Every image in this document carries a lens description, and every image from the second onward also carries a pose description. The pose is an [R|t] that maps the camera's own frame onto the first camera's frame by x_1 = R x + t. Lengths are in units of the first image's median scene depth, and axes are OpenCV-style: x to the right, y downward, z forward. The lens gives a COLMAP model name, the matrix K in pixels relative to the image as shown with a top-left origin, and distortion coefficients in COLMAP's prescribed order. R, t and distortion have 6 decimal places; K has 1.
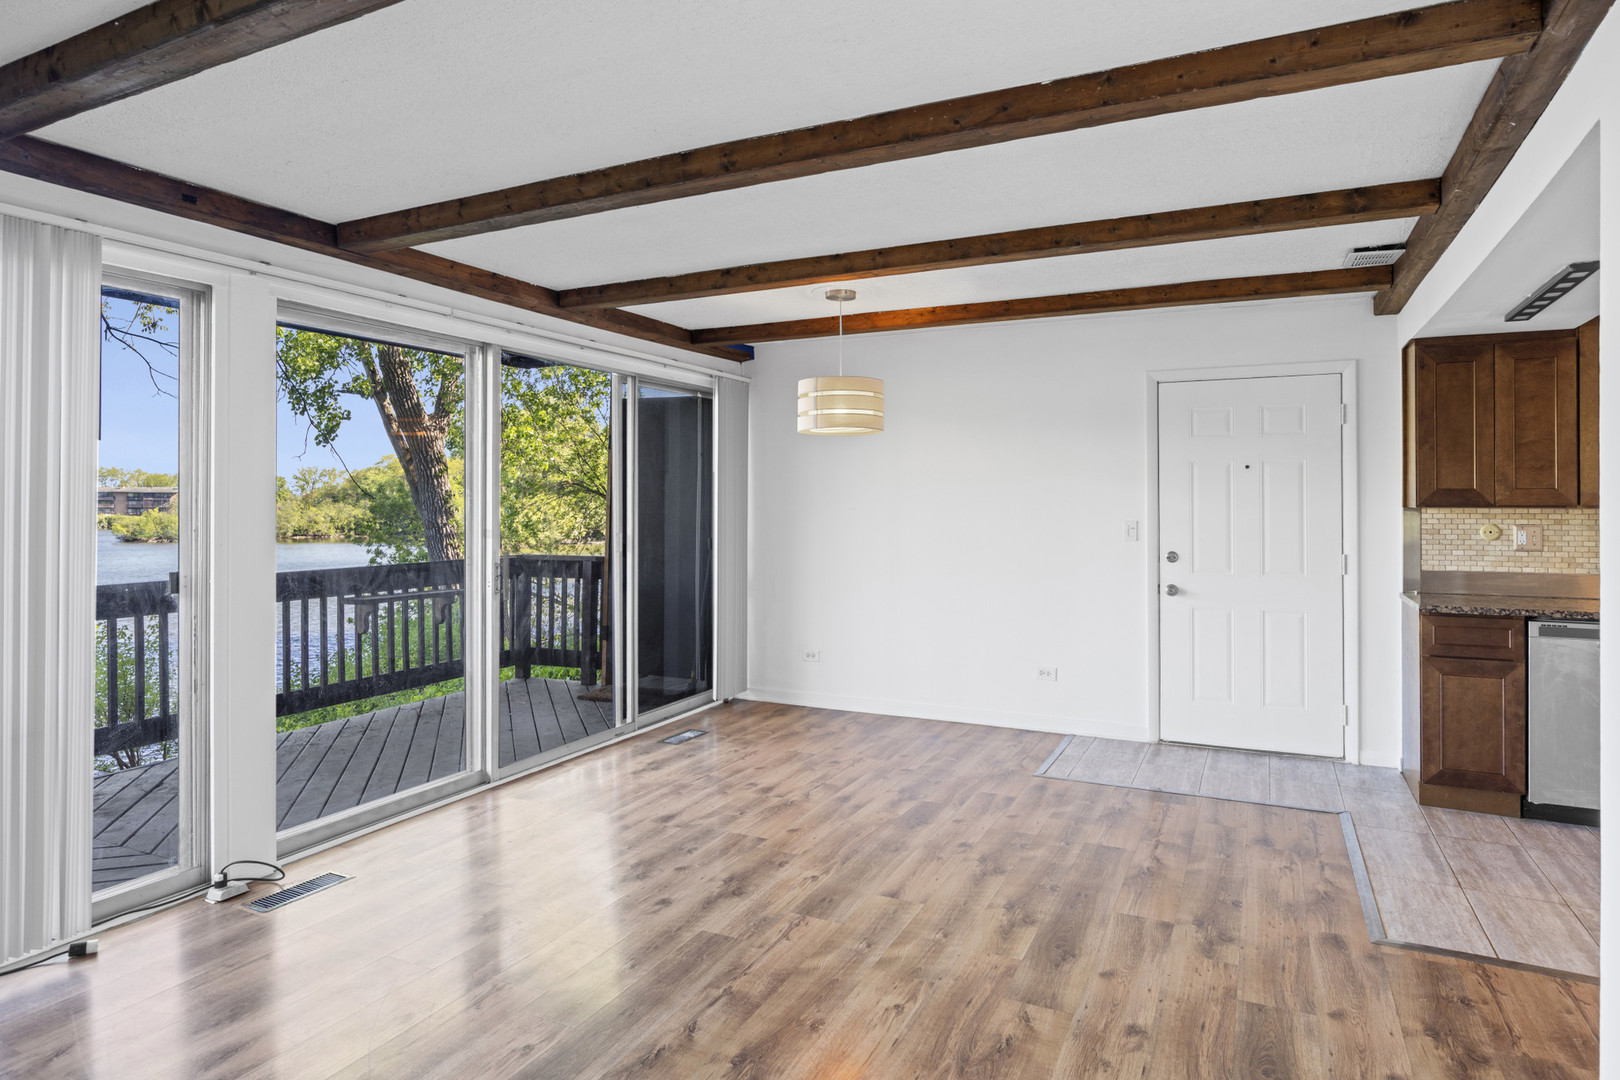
lens RADIAL K [[932.8, 0, 808.7], [0, 932.8, 496.4], [0, 0, 1]] dist [-0.001511, -0.001169]
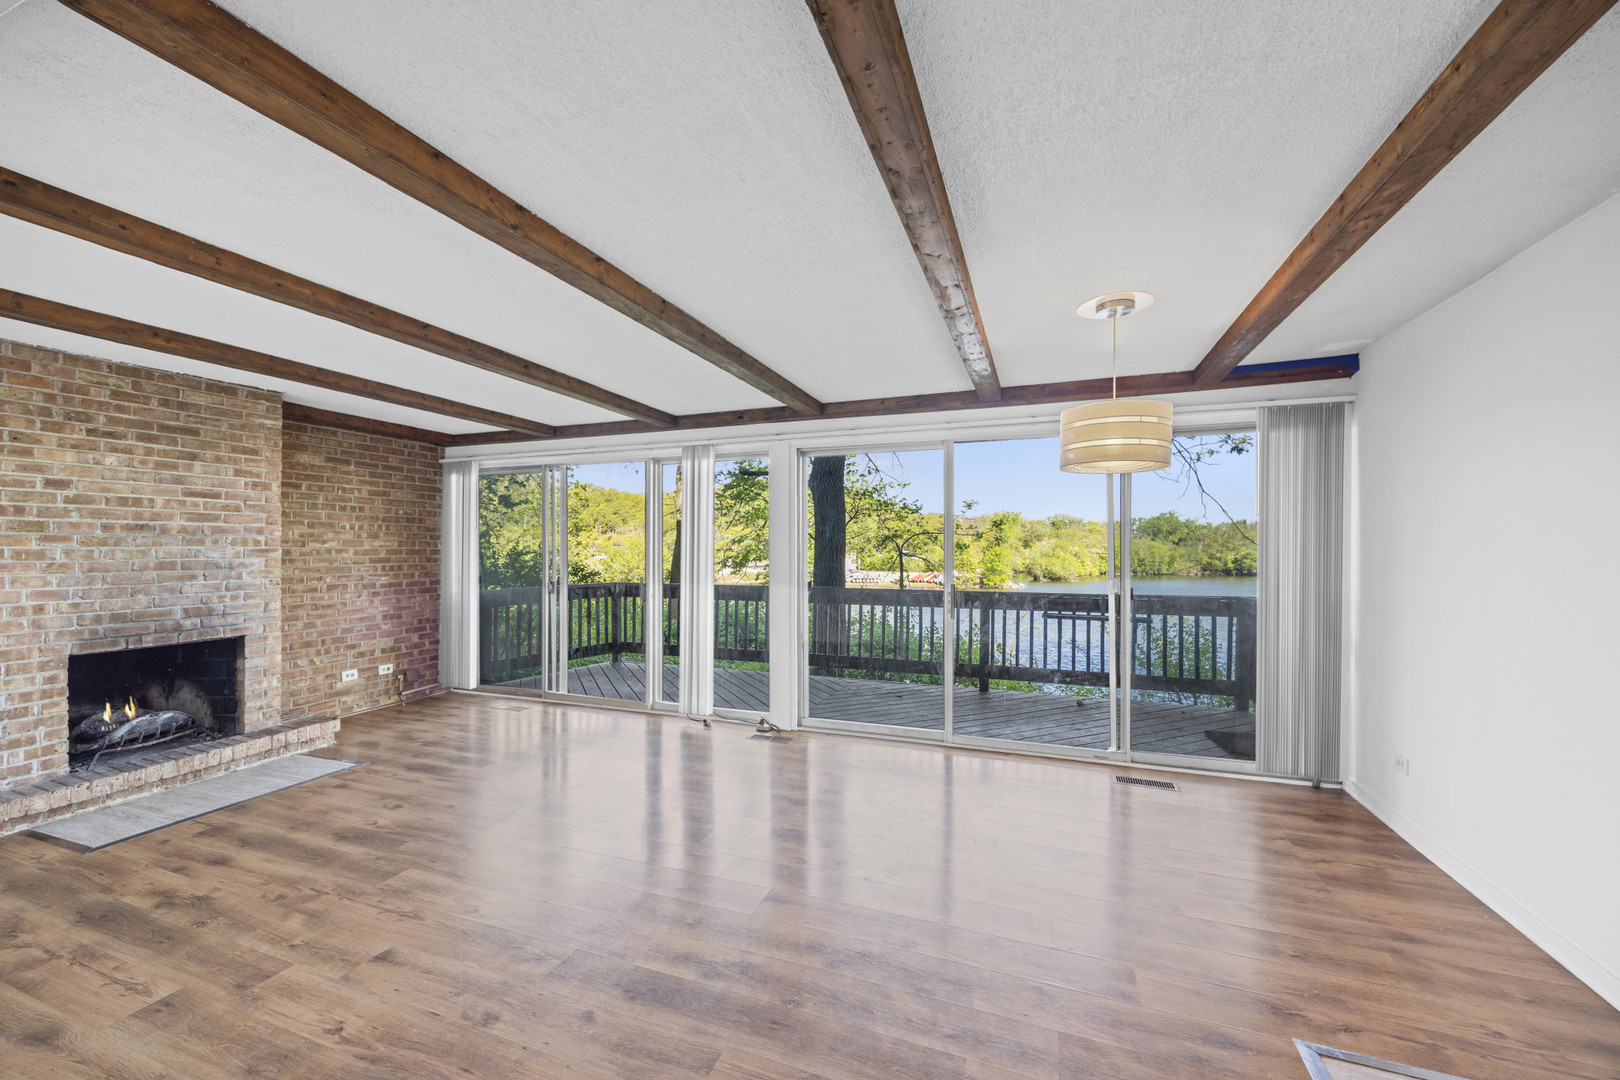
lens RADIAL K [[622.9, 0, 810.0], [0, 622.9, 540.0], [0, 0, 1]] dist [0.000831, -0.000061]
pose [[0.094622, -0.011877, -0.995442, 0.661975], [0.007176, 0.999911, -0.011248, 0.001579], [0.995487, -0.006079, 0.094699, 0.761627]]
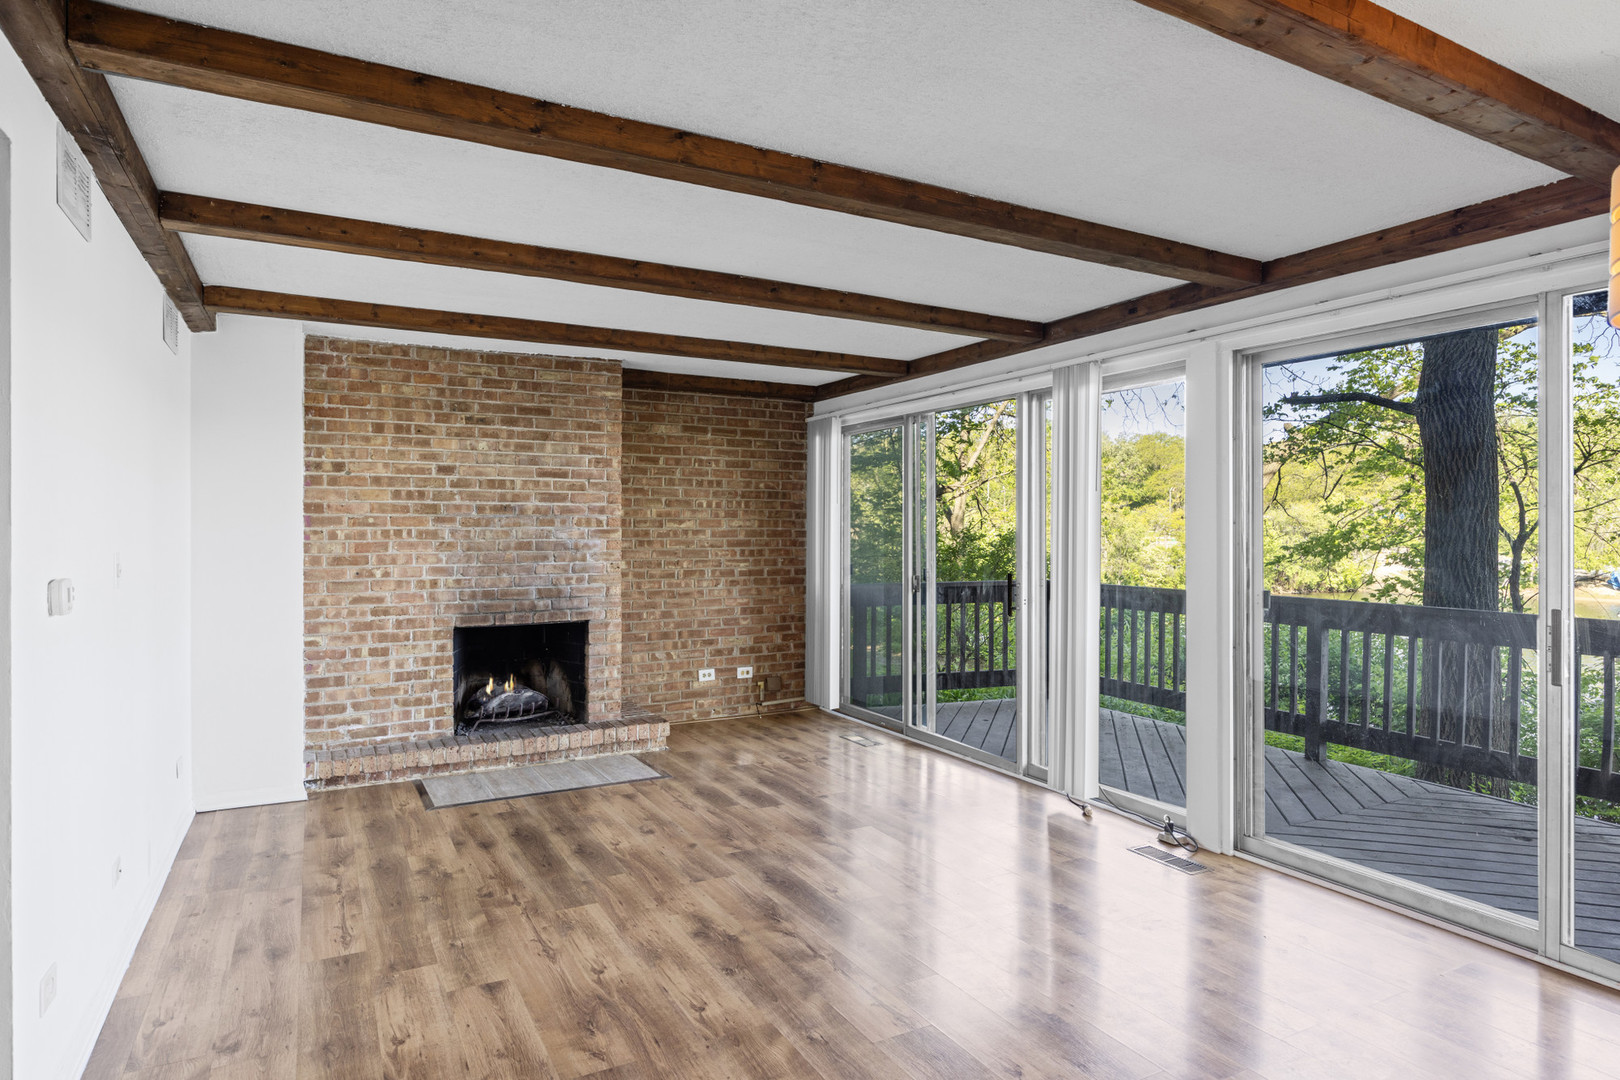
lens RADIAL K [[919.7, 0, 816.6], [0, 919.7, 517.3], [0, 0, 1]] dist [-0.007569, -0.000923]
pose [[-0.574077, -0.010124, -0.818739, 0.533793], [0.005196, 0.999858, -0.016007, 0.003892], [0.818785, -0.013444, -0.573943, 1.039975]]
